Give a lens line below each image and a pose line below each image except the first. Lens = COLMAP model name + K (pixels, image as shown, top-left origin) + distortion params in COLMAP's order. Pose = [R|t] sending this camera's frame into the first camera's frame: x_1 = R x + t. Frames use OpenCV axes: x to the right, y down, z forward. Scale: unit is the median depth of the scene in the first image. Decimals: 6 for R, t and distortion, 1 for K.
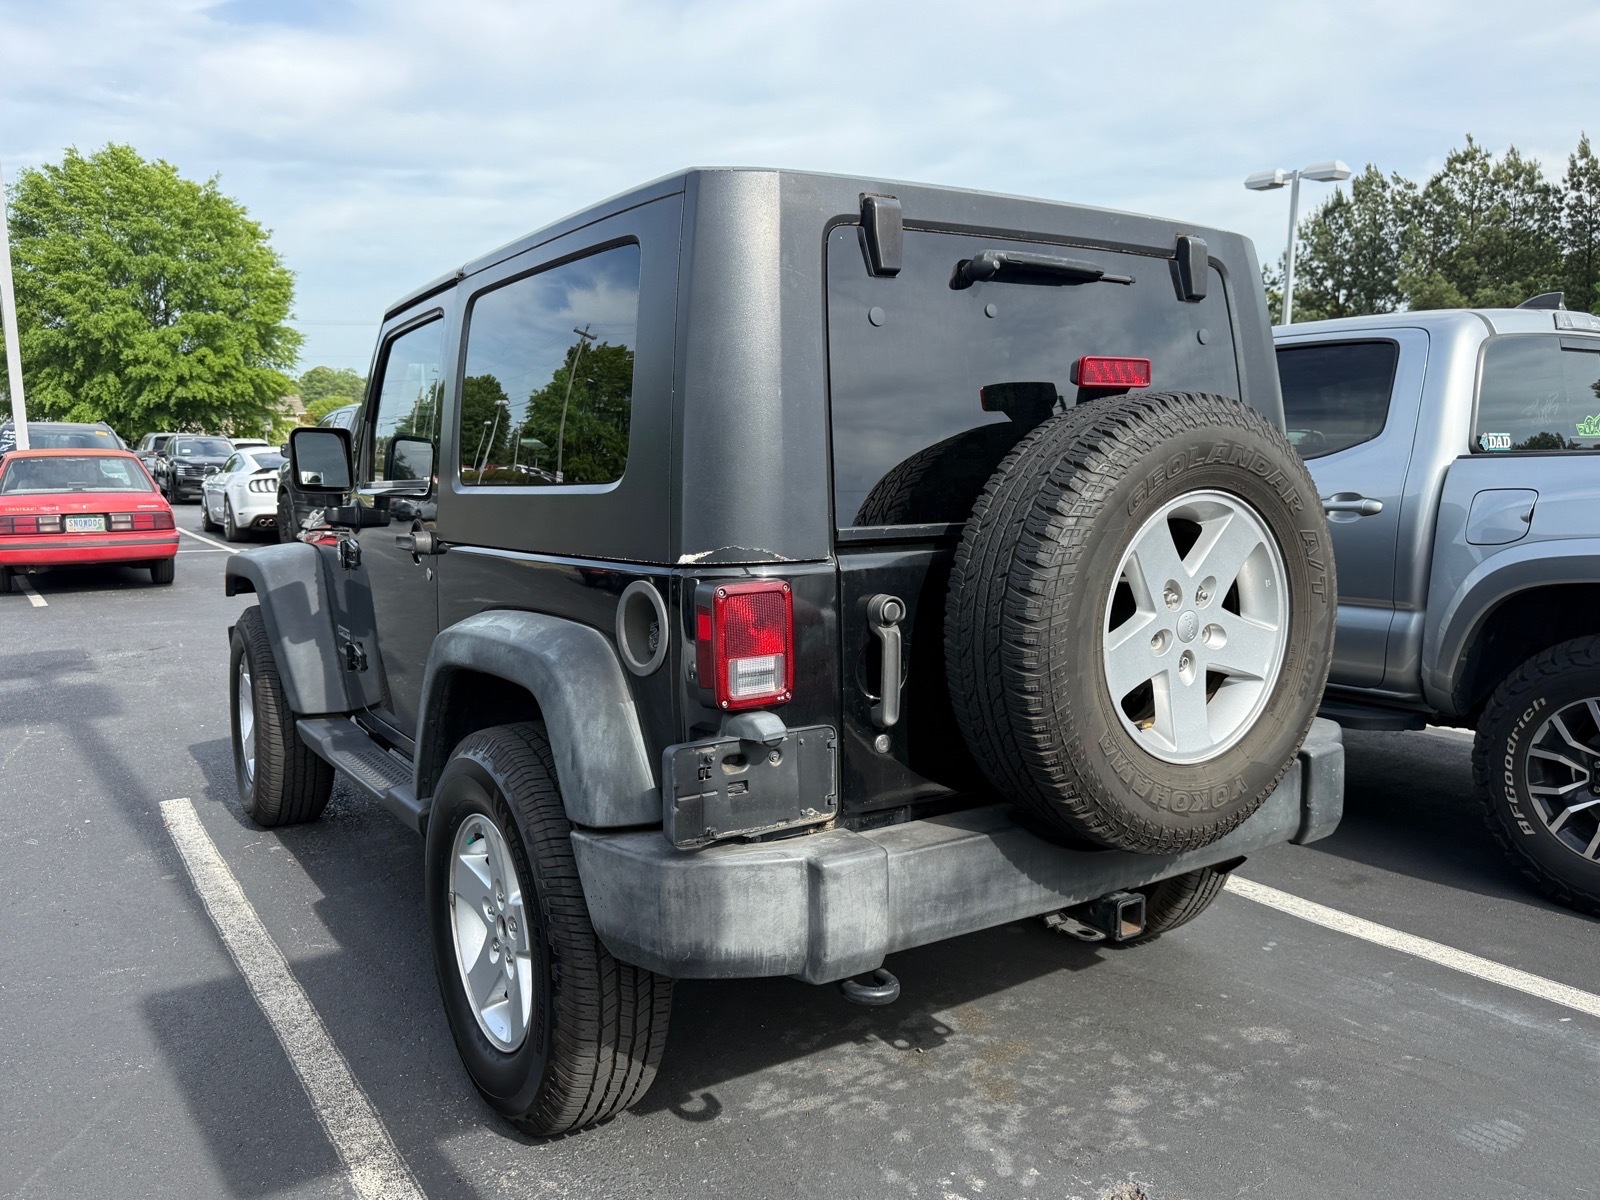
lens RADIAL K [[1242.4, 0, 791.1], [0, 1242.4, 592.4], [0, 0, 1]] dist [0.064779, -0.013871]
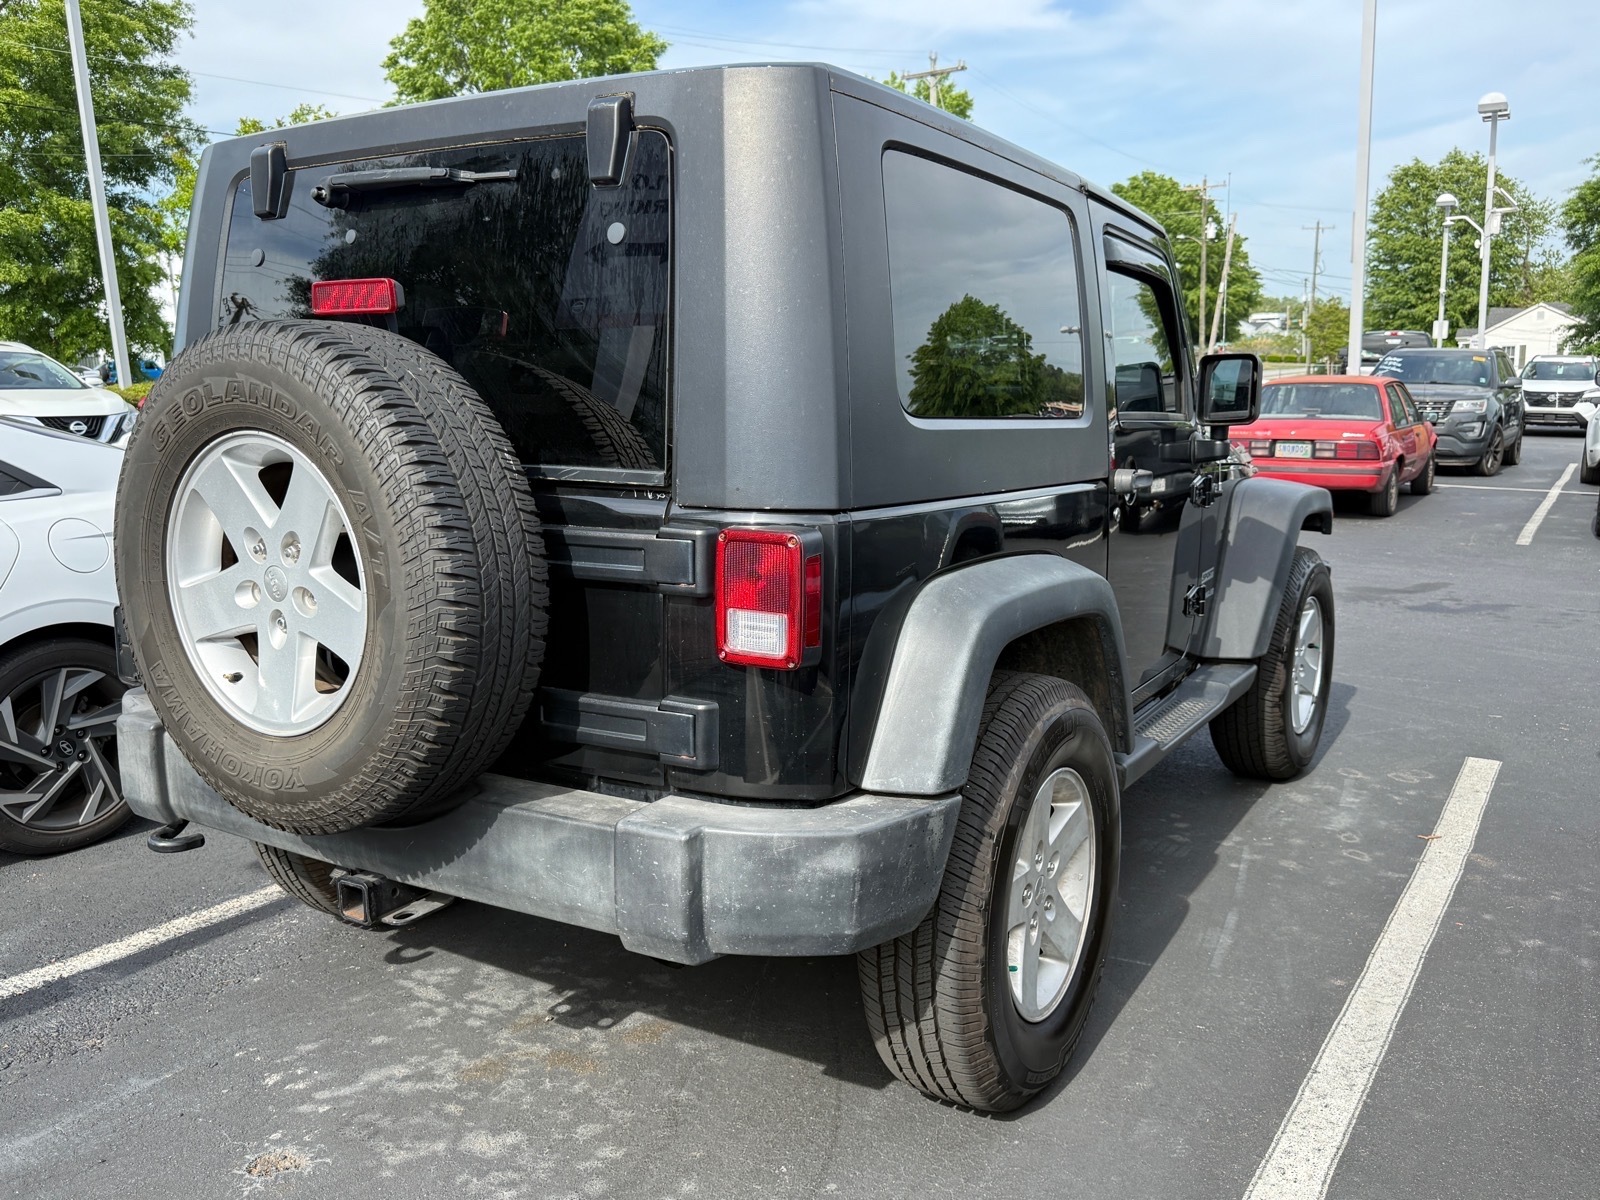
lens RADIAL K [[1330.9, 0, 815.3], [0, 1330.9, 598.3], [0, 0, 1]] dist [0.048546, -0.011609]
pose [[0.428765, 0.155464, -0.889939, 1.324508], [-0.108804, 0.986798, 0.119963, -0.118423], [0.896840, 0.045392, 0.440019, 0.912097]]
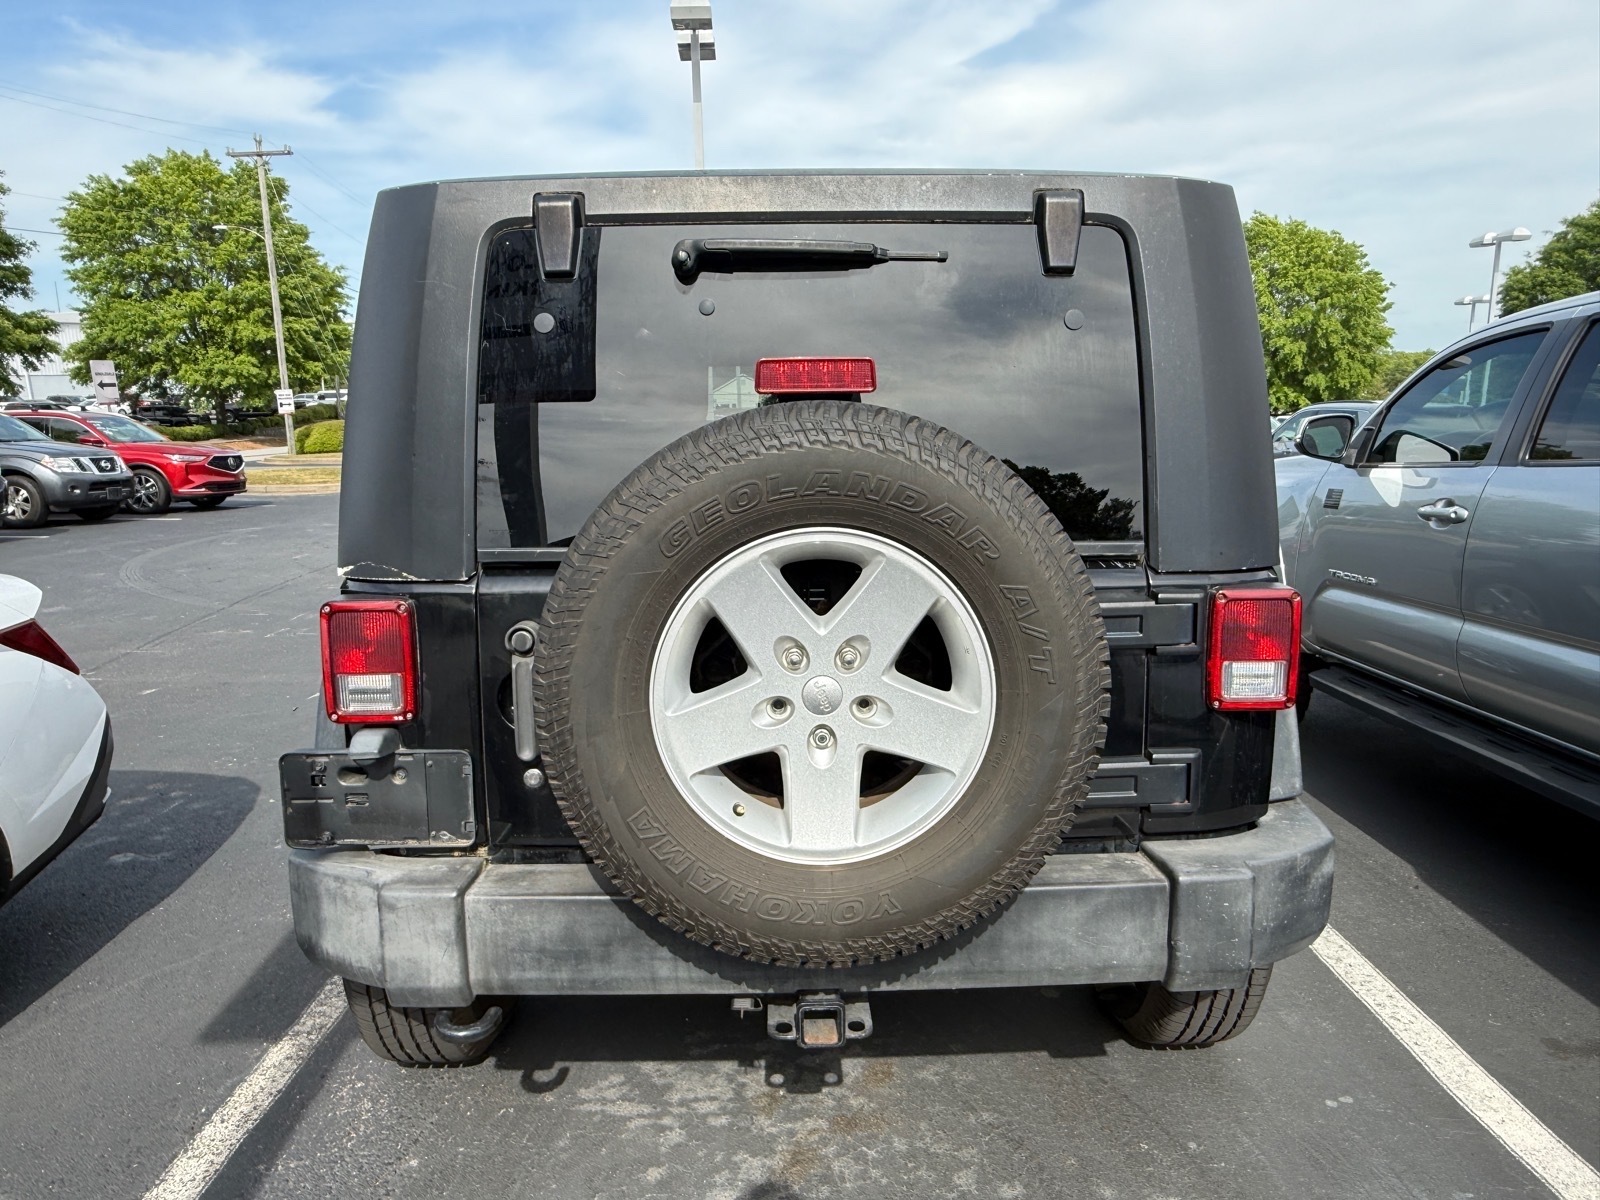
lens RADIAL K [[1097.2, 0, 791.6], [0, 1097.2, 609.8], [0, 0, 1]] dist [0.007097, 0.003704]
pose [[0.843274, 0.086889, -0.530415, 0.659258], [-0.057026, 0.995740, 0.072454, -0.076780], [0.534451, -0.030851, 0.844636, 0.393656]]
